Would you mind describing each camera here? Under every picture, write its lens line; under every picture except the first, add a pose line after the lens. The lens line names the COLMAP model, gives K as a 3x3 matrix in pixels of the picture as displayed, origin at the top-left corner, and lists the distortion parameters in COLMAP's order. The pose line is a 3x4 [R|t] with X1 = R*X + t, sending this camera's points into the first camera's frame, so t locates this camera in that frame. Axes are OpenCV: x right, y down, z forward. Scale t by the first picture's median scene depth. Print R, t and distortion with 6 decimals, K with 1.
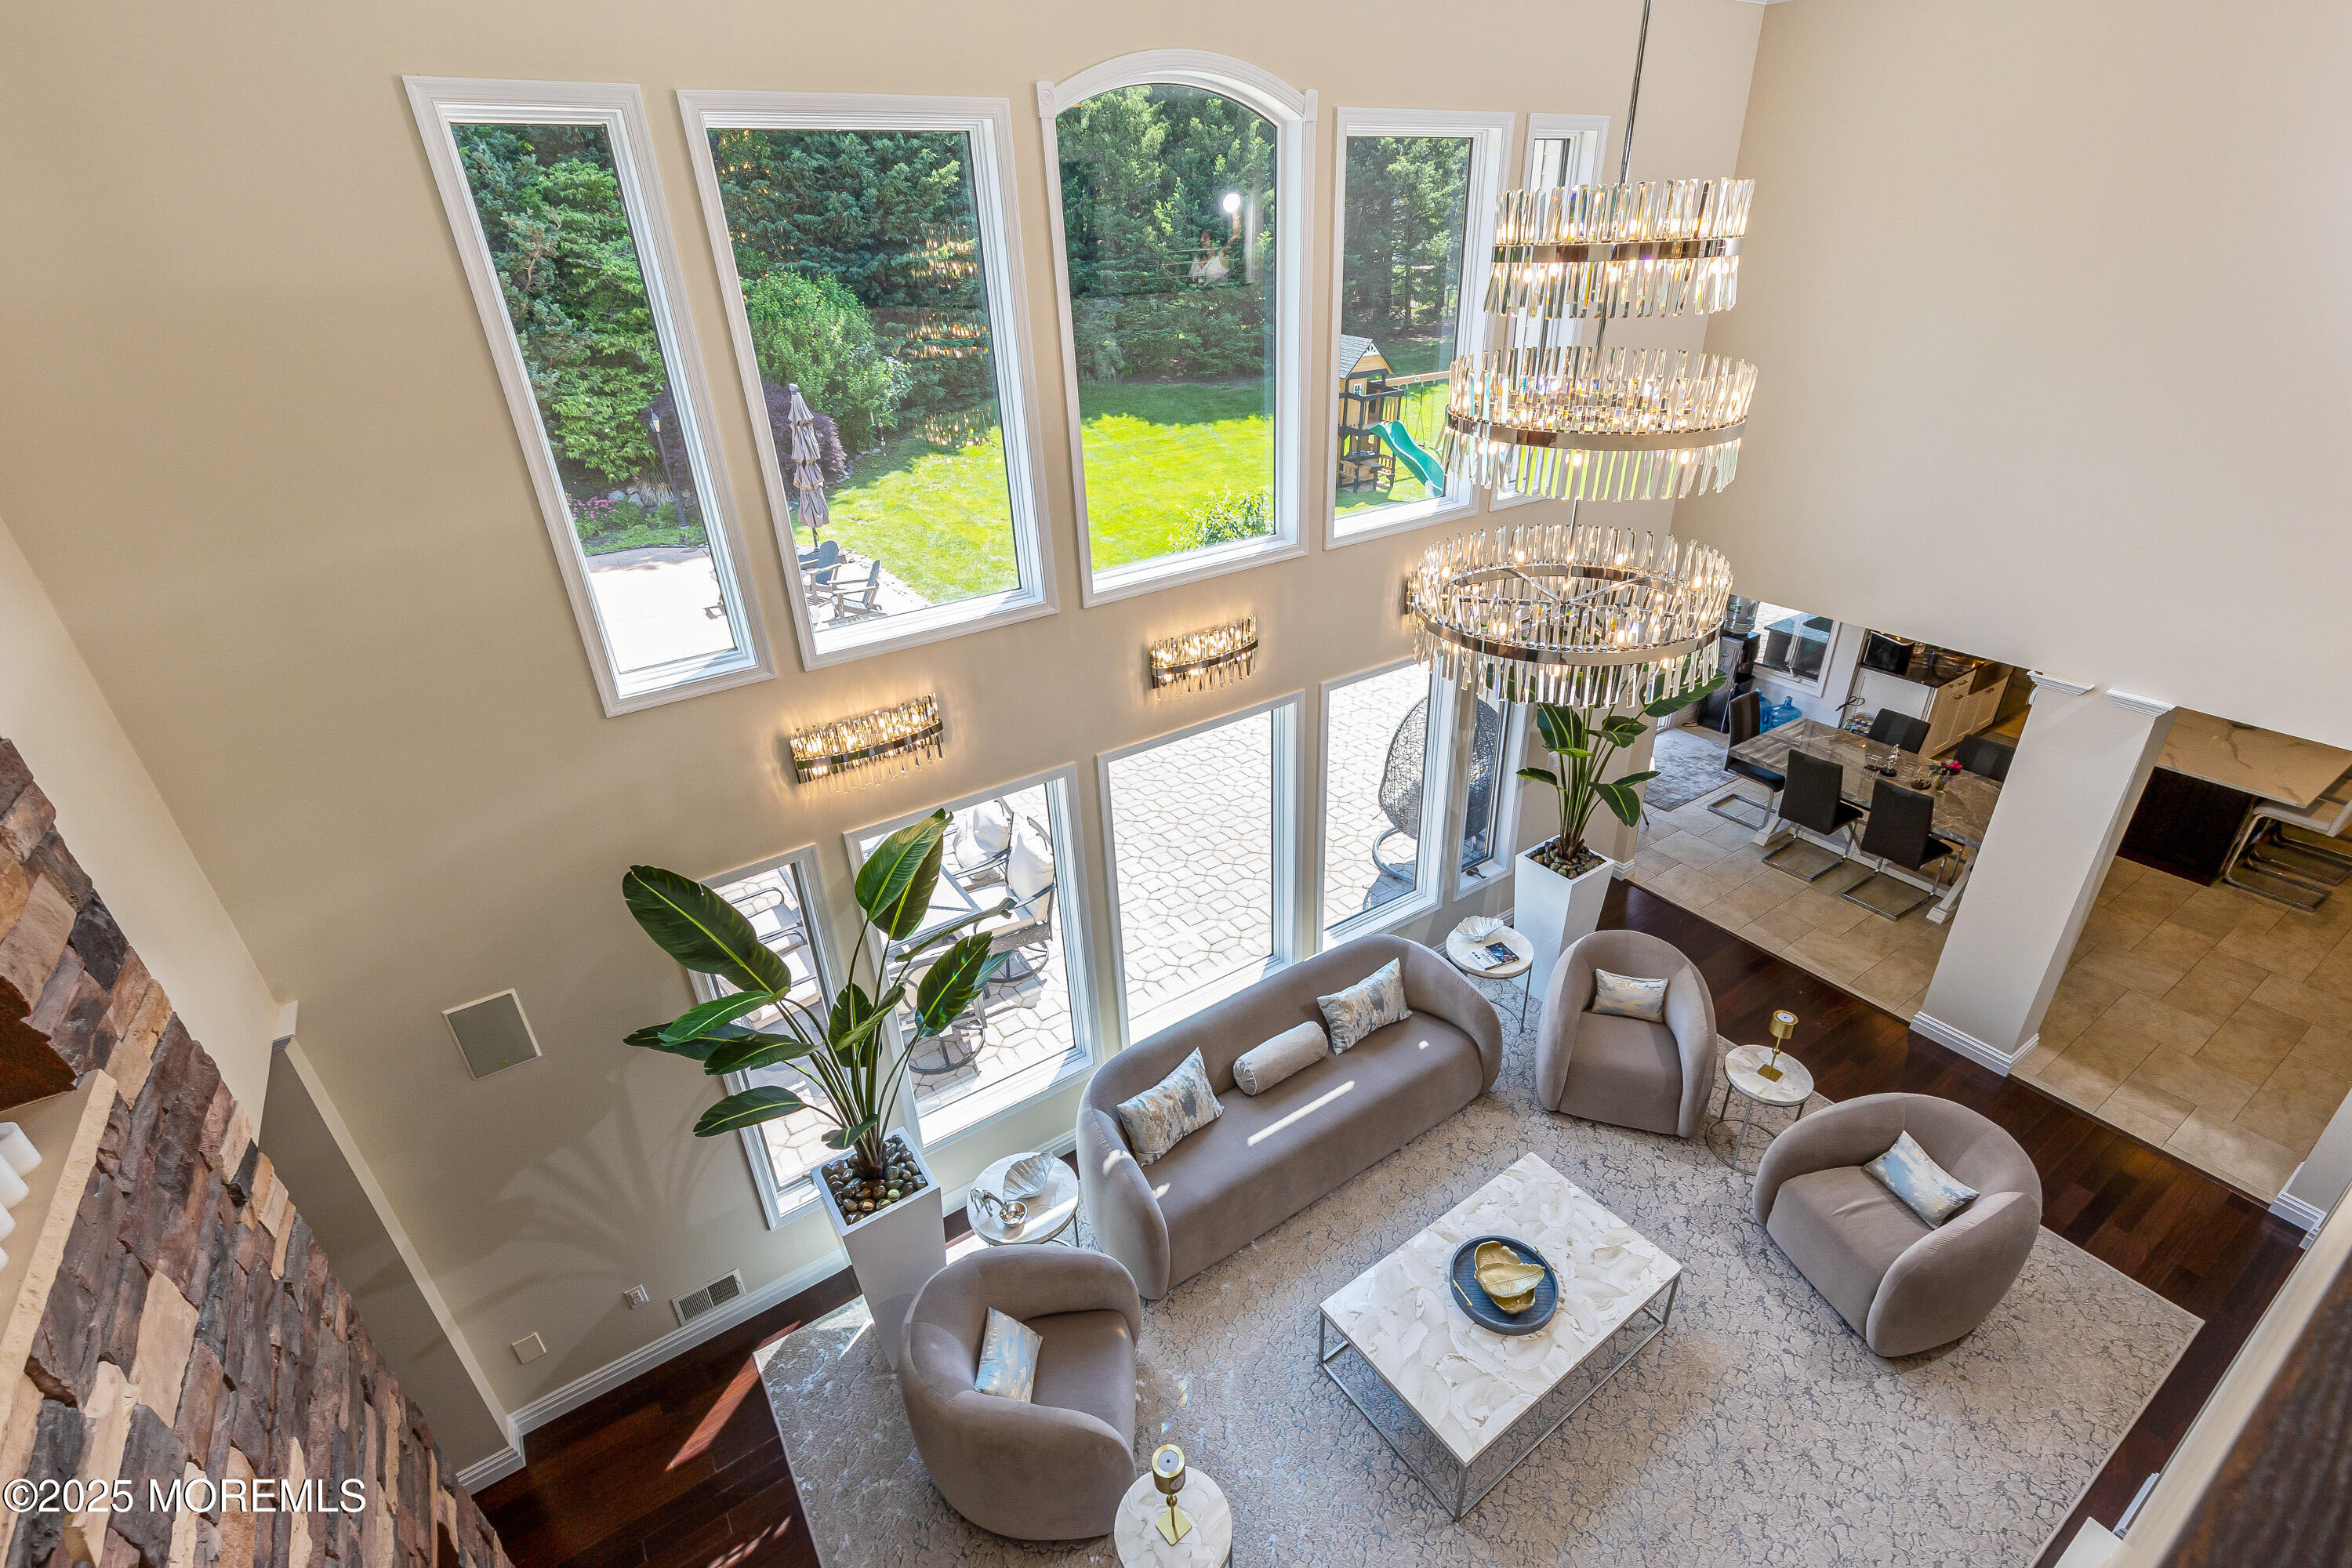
lens RADIAL K [[1056.1, 0, 1186.6], [0, 1056.1, 787.4], [0, 0, 1]] dist [0.004226, 0.000005]
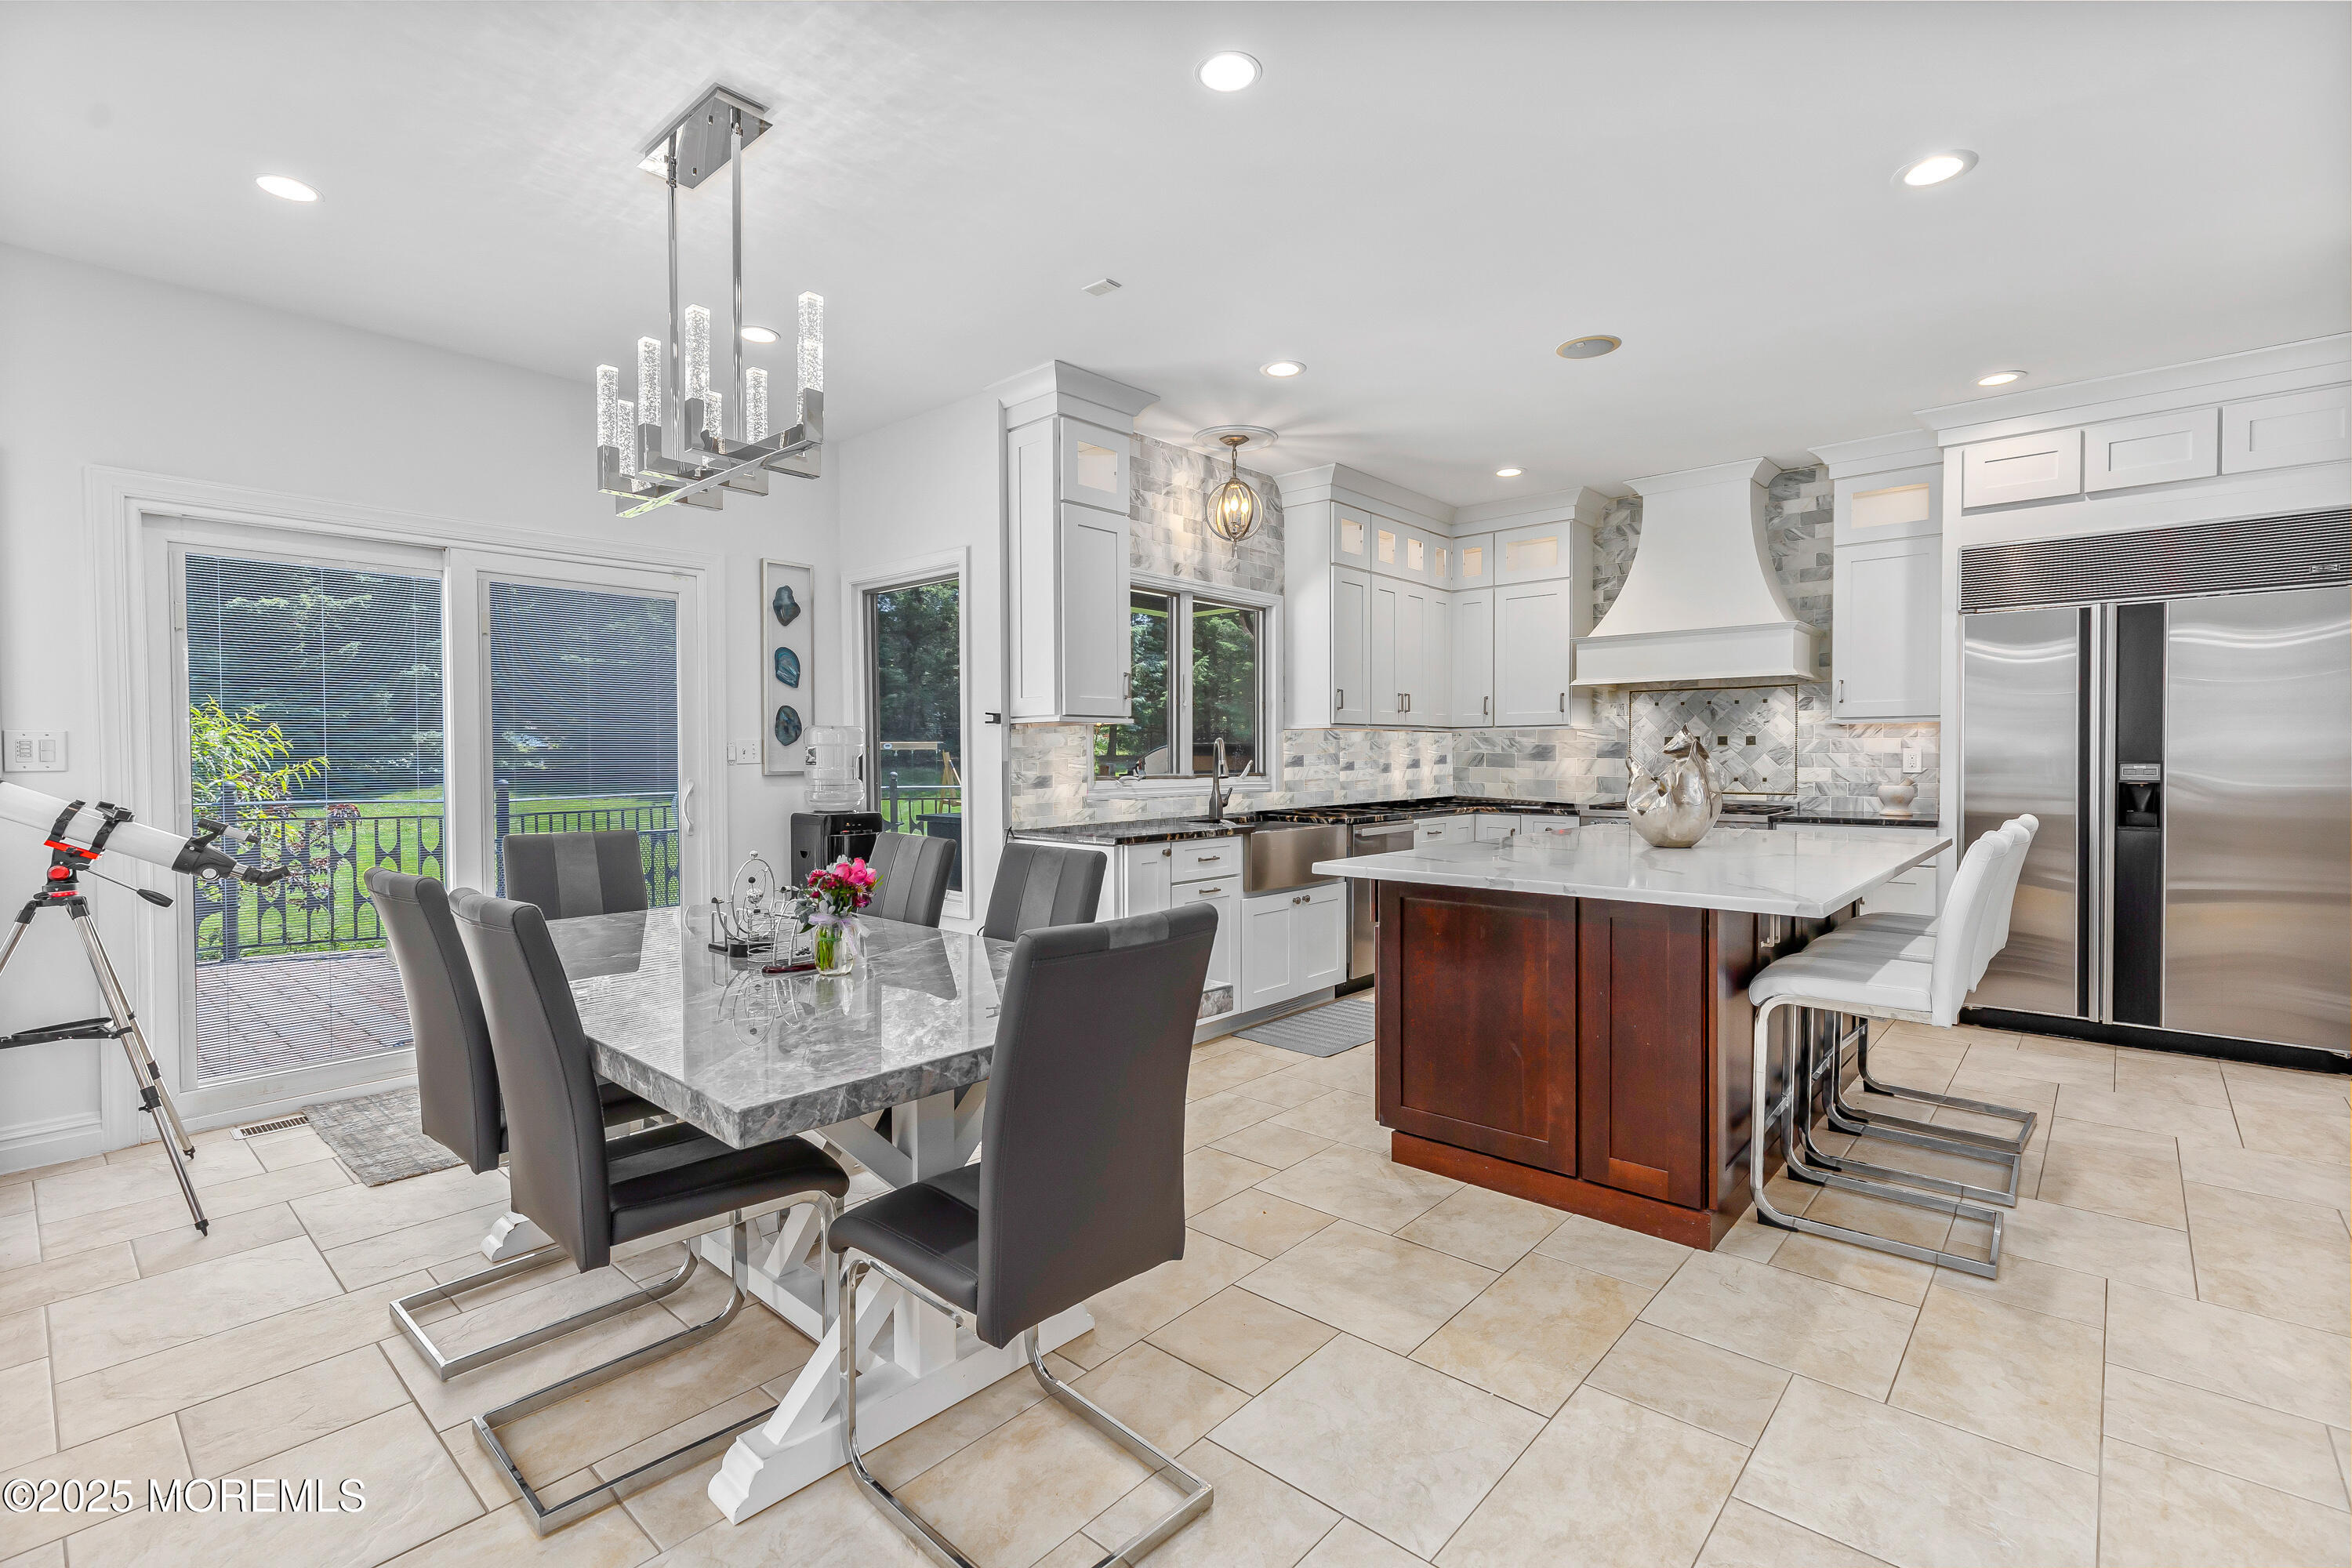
lens RADIAL K [[1056.1, 0, 1186.6], [0, 1056.1, 787.4], [0, 0, 1]] dist [0.004226, 0.000005]
pose [[0.968569, 0.016690, 0.248185, 0.761868], [0.097295, 0.892836, -0.439746, 0.098955], [-0.228928, 0.450072, 0.863150, 0.725011]]
